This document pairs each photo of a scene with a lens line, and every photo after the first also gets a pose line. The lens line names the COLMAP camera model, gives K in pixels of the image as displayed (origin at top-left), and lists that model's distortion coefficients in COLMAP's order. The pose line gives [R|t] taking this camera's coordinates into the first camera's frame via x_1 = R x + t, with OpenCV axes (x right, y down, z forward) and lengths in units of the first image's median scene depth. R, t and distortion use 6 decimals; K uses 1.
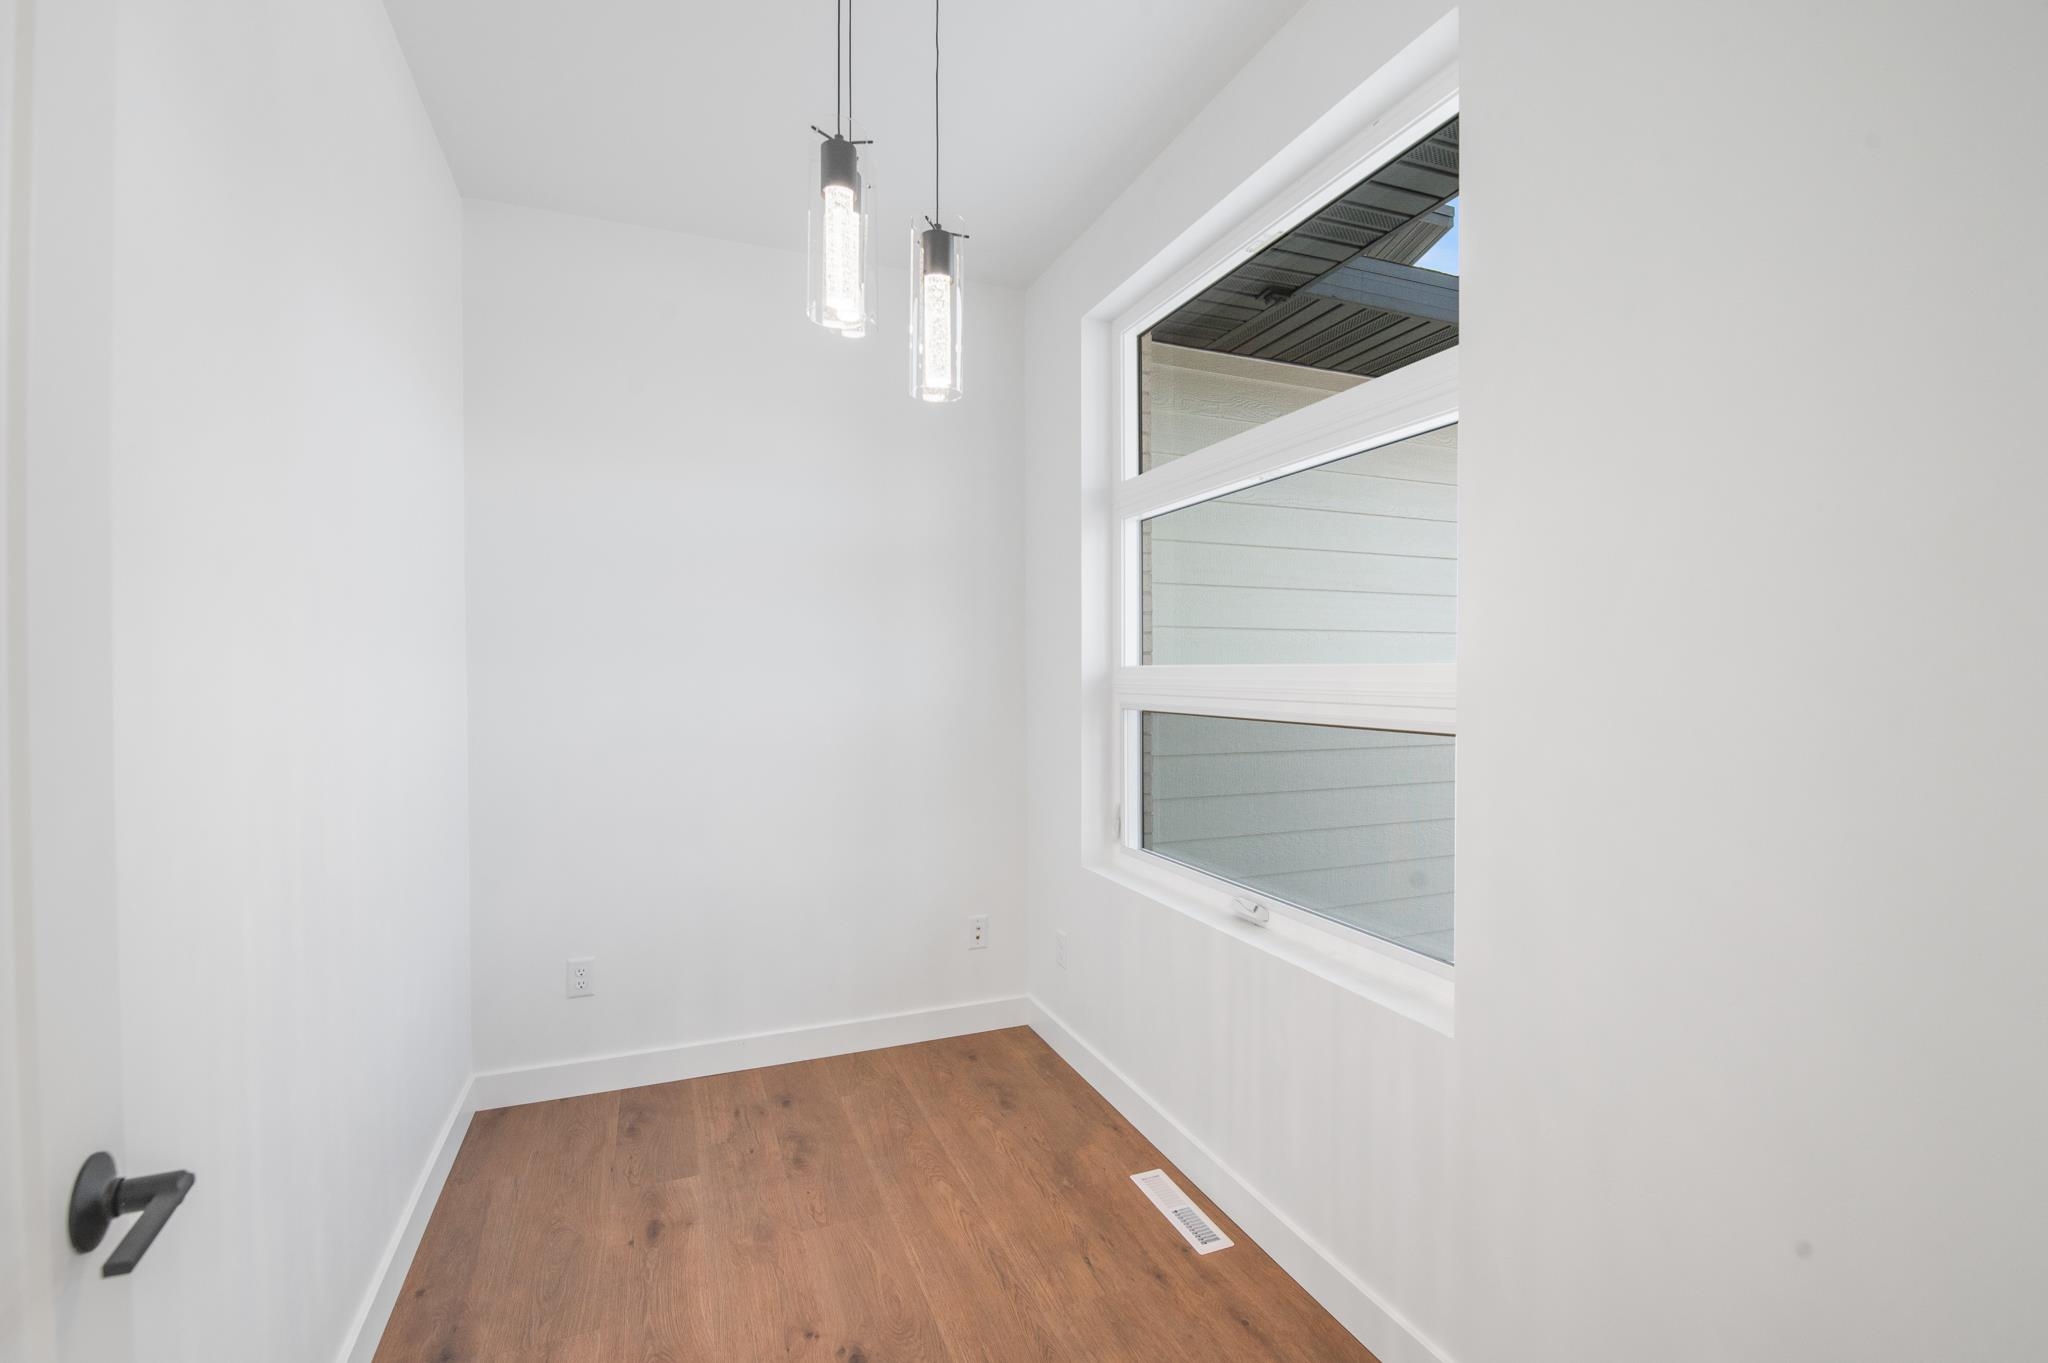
lens RADIAL K [[909.7, 0, 1027.9], [0, 909.7, 680.9], [0, 0, 1]] dist [-0.000370, -0.010407]
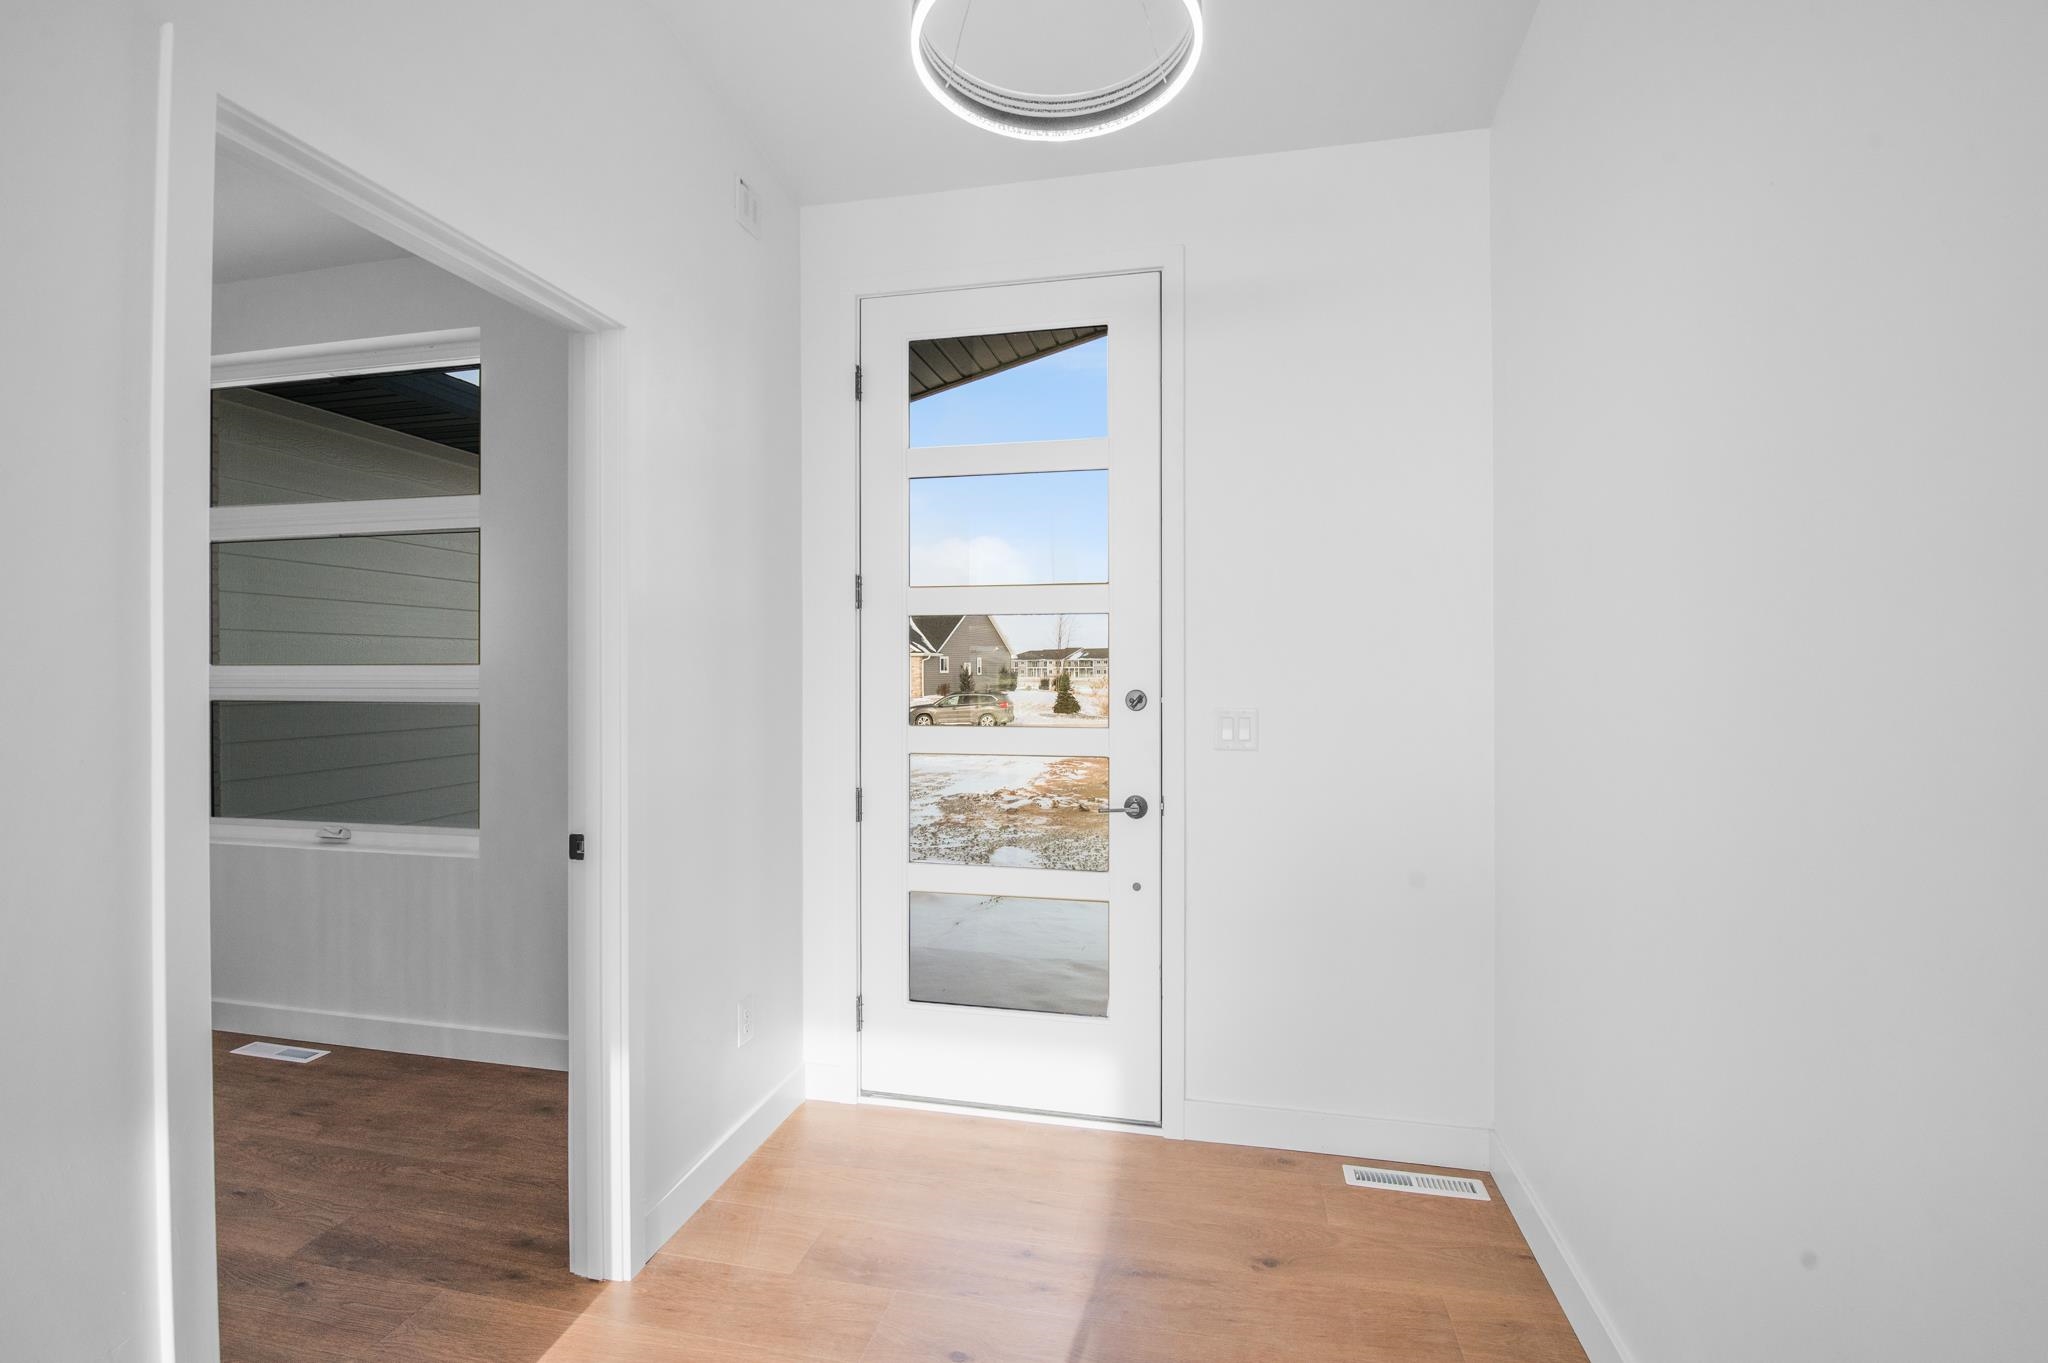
lens RADIAL K [[909.7, 0, 1027.9], [0, 909.7, 680.9], [0, 0, 1]] dist [-0.000370, -0.010407]
pose [[0.564973, -0.005506, 0.825091, -0.346559], [-0.003119, 0.999956, 0.008809, -0.009134], [-0.825104, -0.007550, 0.564931, -0.782129]]
